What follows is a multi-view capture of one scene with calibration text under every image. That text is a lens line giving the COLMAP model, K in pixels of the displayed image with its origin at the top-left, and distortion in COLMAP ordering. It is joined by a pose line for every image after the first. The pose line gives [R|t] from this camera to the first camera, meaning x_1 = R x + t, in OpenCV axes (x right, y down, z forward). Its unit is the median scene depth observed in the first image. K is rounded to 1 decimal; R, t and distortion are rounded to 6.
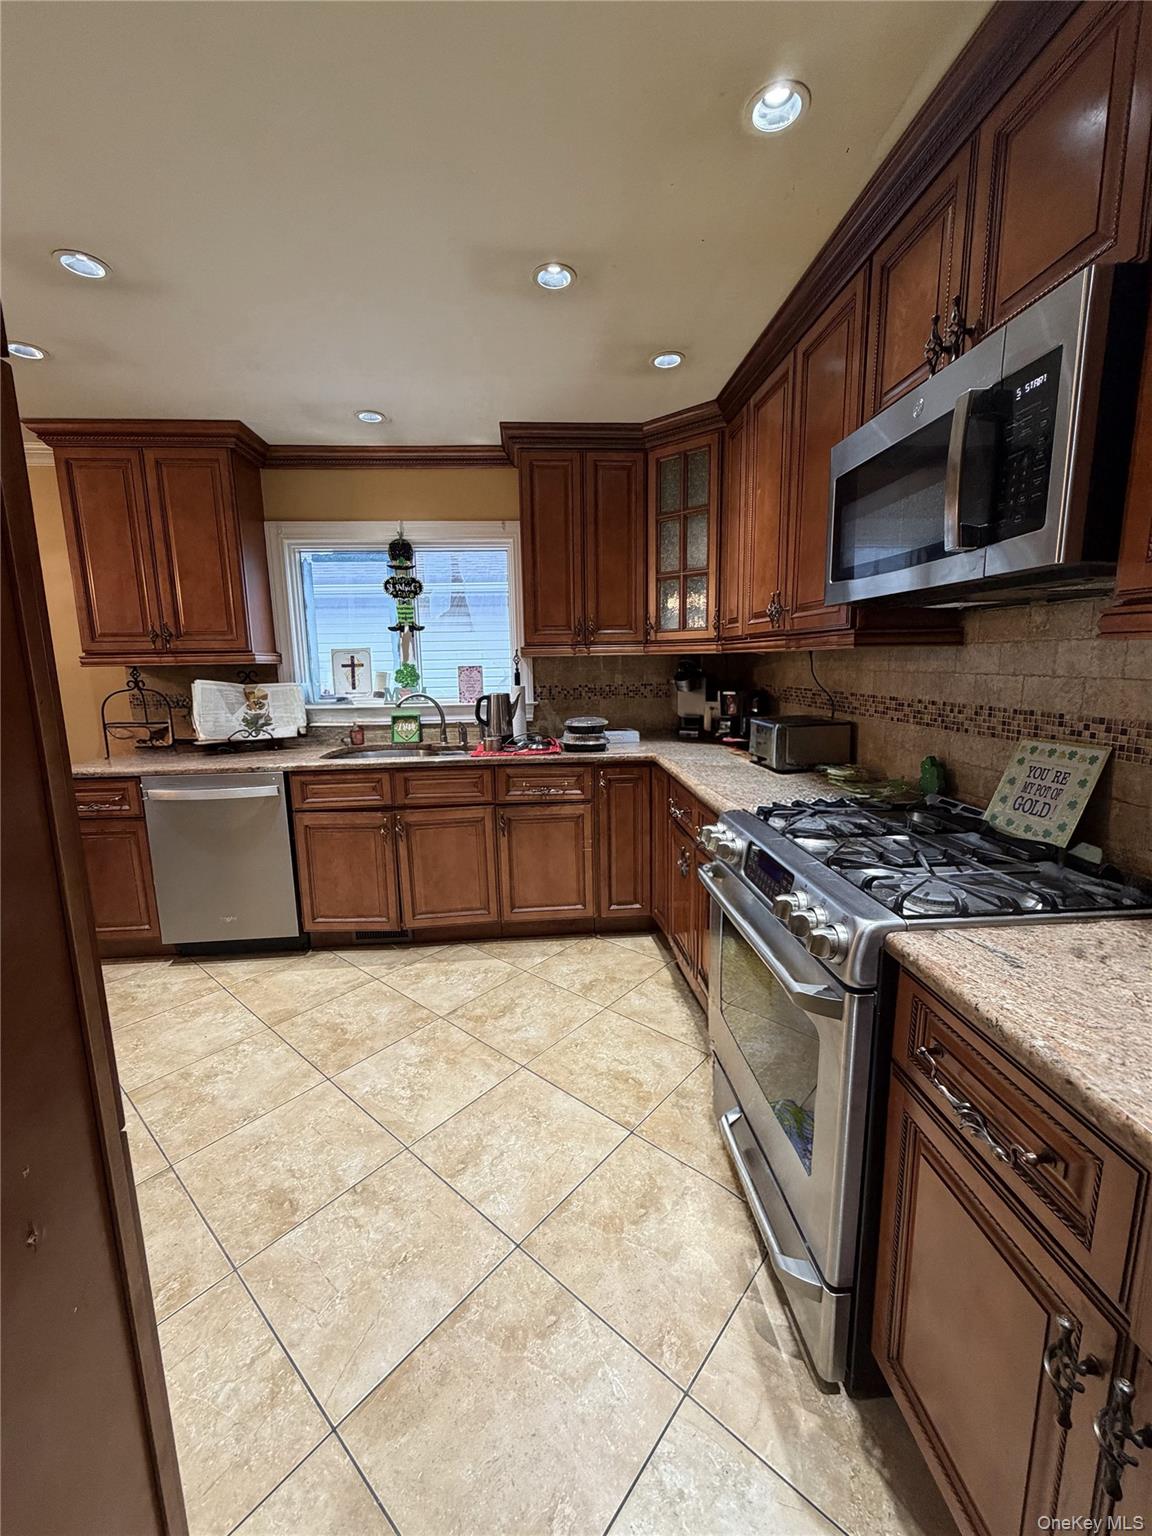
lens RADIAL K [[618.5, 0, 578.2], [0, 618.5, 760.5], [0, 0, 1]] dist [0.000934, -0.000158]
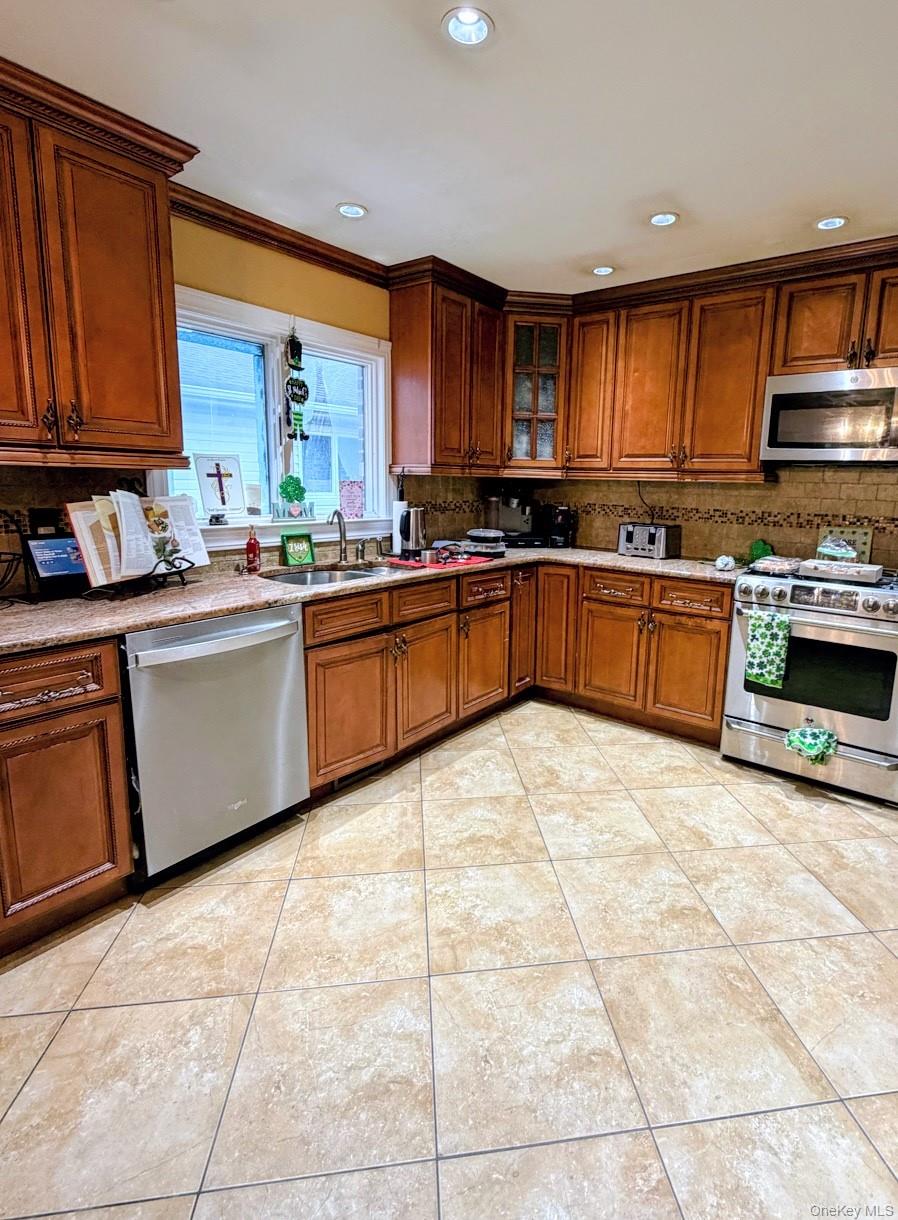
lens RADIAL K [[606.8, 0, 499.1], [0, 606.8, 573.7], [0, 0, 1]] dist [0.000145, 0.001552]
pose [[0.643936, -0.083617, 0.760496, -0.889828], [0.087743, 0.995522, 0.035164, -0.025169], [-0.760031, 0.044085, 0.648390, 0.253576]]
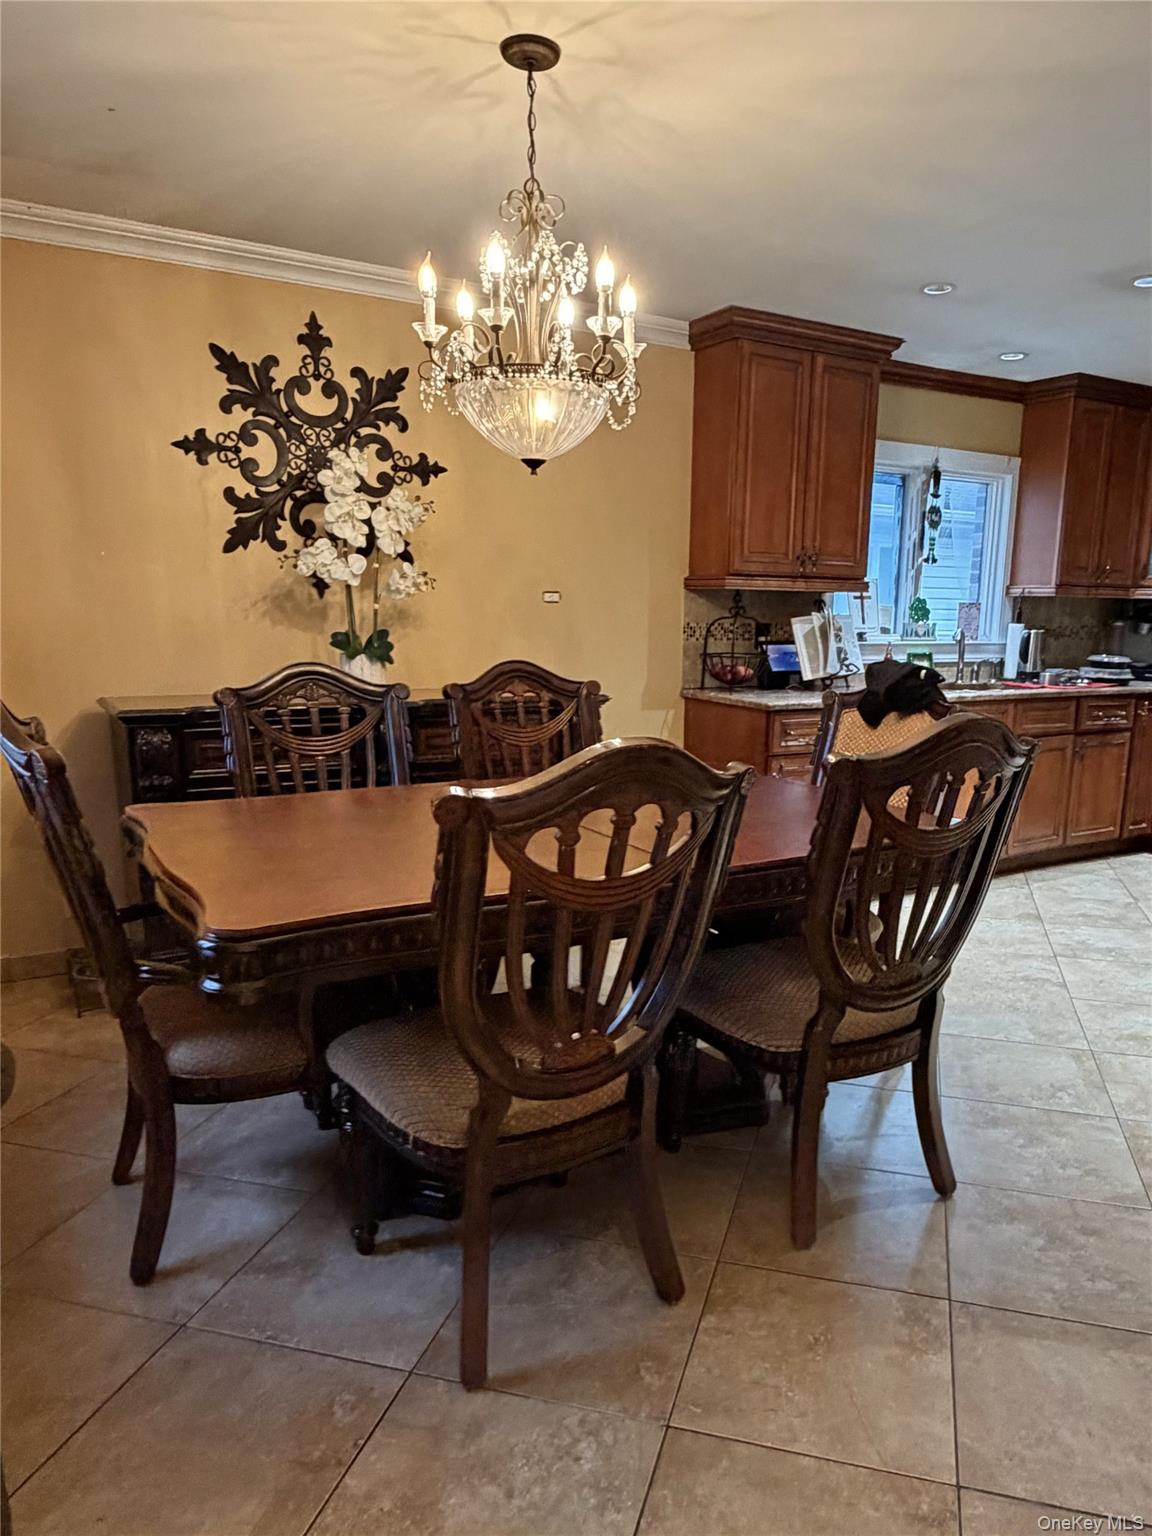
lens RADIAL K [[1078.1, 0, 635.7], [0, 1078.1, 845.8], [0, 0, 1]] dist [0.000665, 0.000731]
pose [[0.889769, -0.066410, 0.451555, -1.682342], [0.038463, 0.996749, 0.070802, 0.103370], [-0.454788, -0.045629, 0.889430, -0.336642]]
